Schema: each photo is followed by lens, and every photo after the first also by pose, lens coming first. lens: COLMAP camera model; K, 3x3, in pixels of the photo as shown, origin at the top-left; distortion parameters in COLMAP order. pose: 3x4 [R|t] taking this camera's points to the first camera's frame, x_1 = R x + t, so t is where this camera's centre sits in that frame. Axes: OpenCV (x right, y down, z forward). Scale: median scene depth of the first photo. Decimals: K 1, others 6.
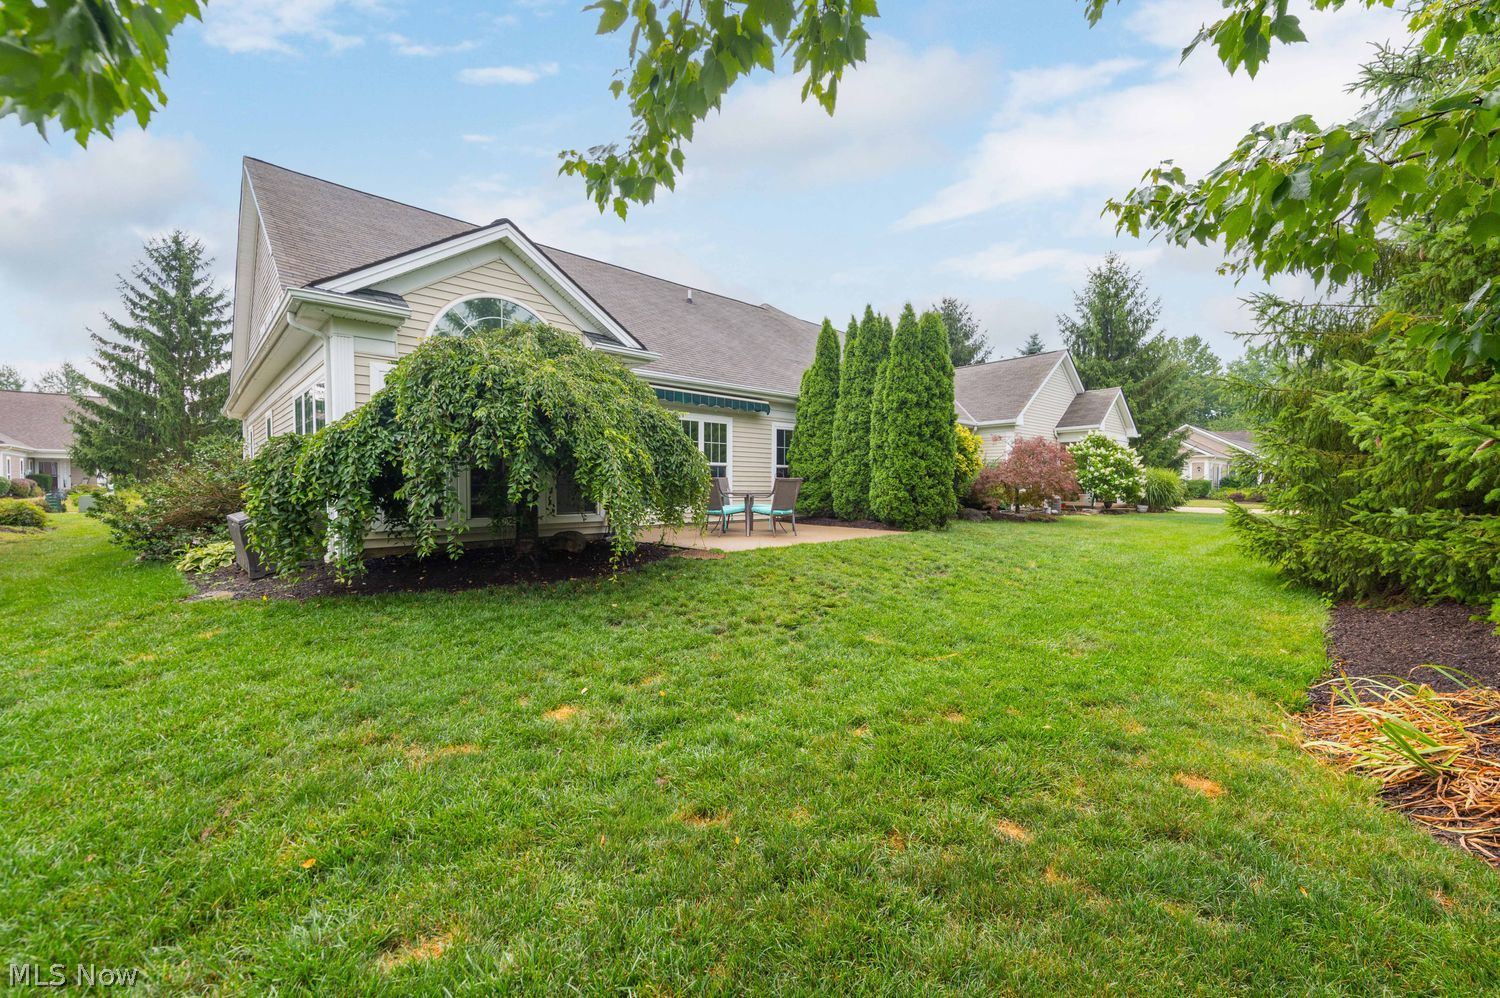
lens RADIAL K [[579.8, 0, 767.3], [0, 579.8, 497.2], [0, 0, 1]] dist [0.007226, -0.002596]
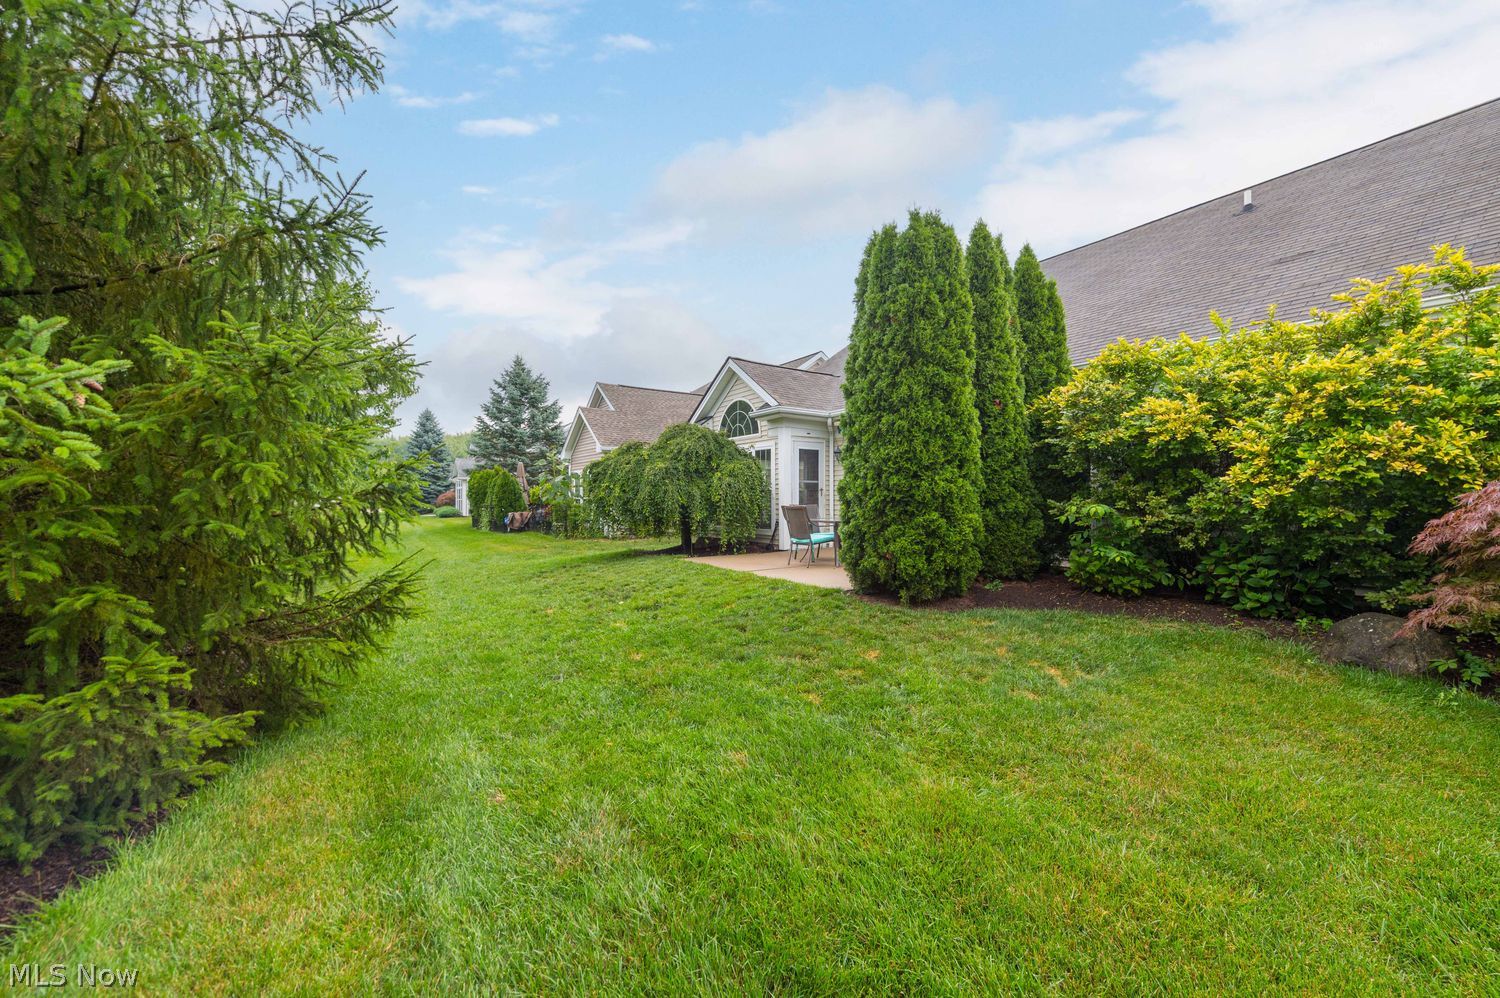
lens RADIAL K [[613.1, 0, 766.8], [0, 613.1, 495.1], [0, 0, 1]] dist [0.009160, -0.000030]
pose [[-0.166642, -0.008592, -0.985980, 0.935050], [-0.024238, 0.999696, -0.004615, -0.039357], [0.985720, 0.023129, -0.166799, 0.994695]]
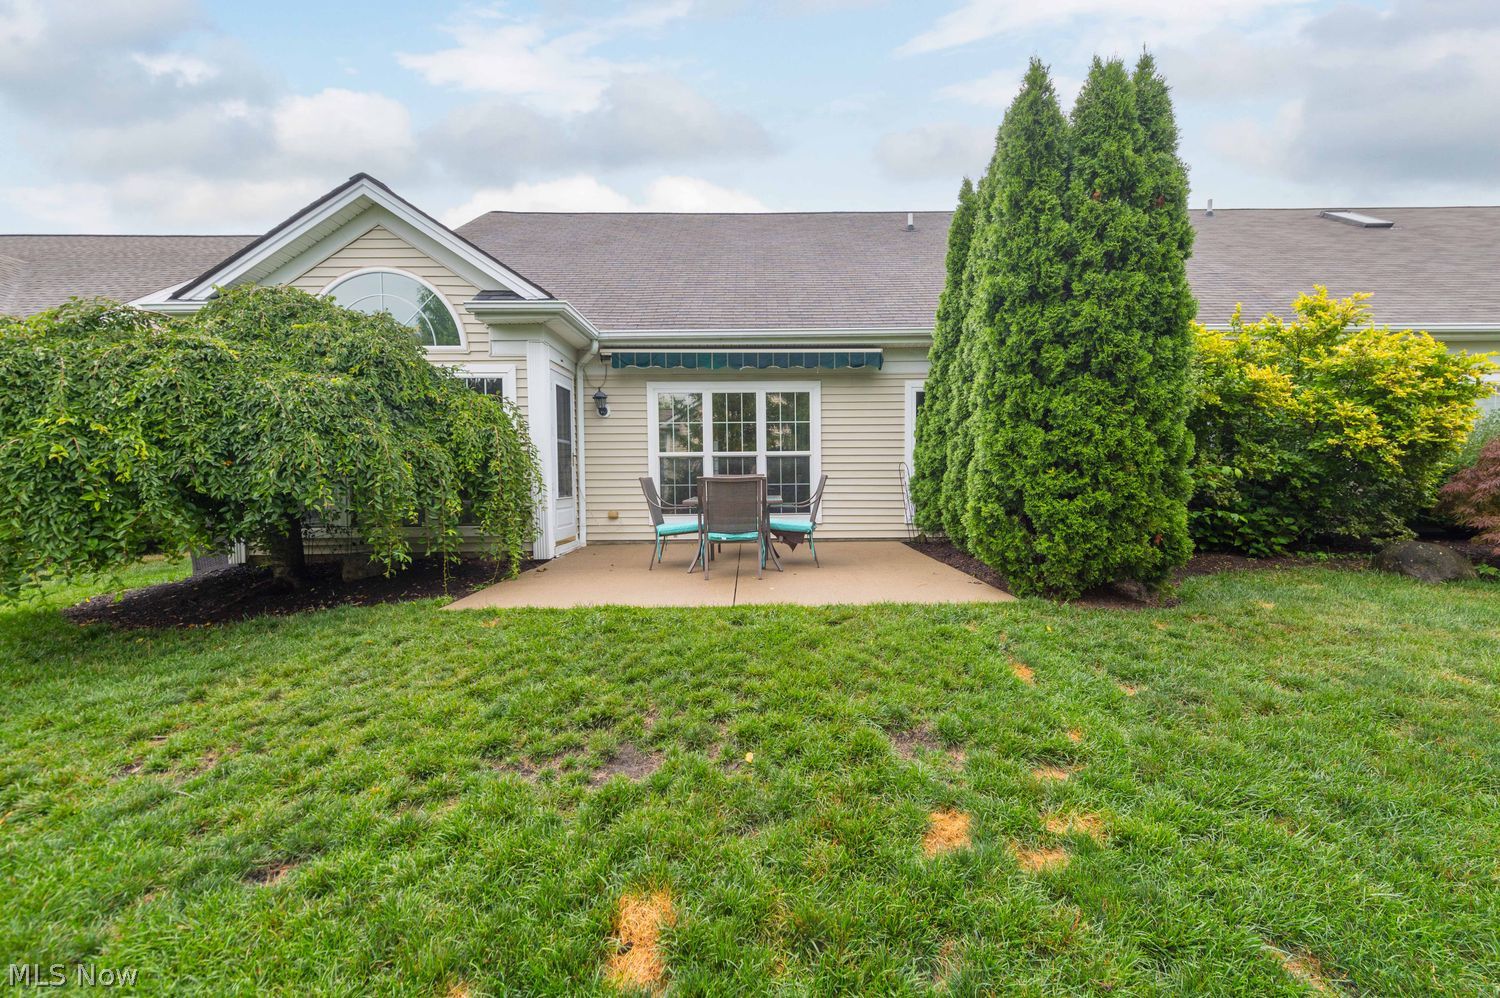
lens RADIAL K [[593.4, 0, 769.6], [0, 593.4, 493.8], [0, 0, 1]] dist [0.007724, -0.000095]
pose [[0.731941, 0.010238, -0.681291, 0.398551], [-0.005039, 0.999941, 0.009613, -0.019631], [0.681349, -0.003603, 0.731950, 0.534344]]
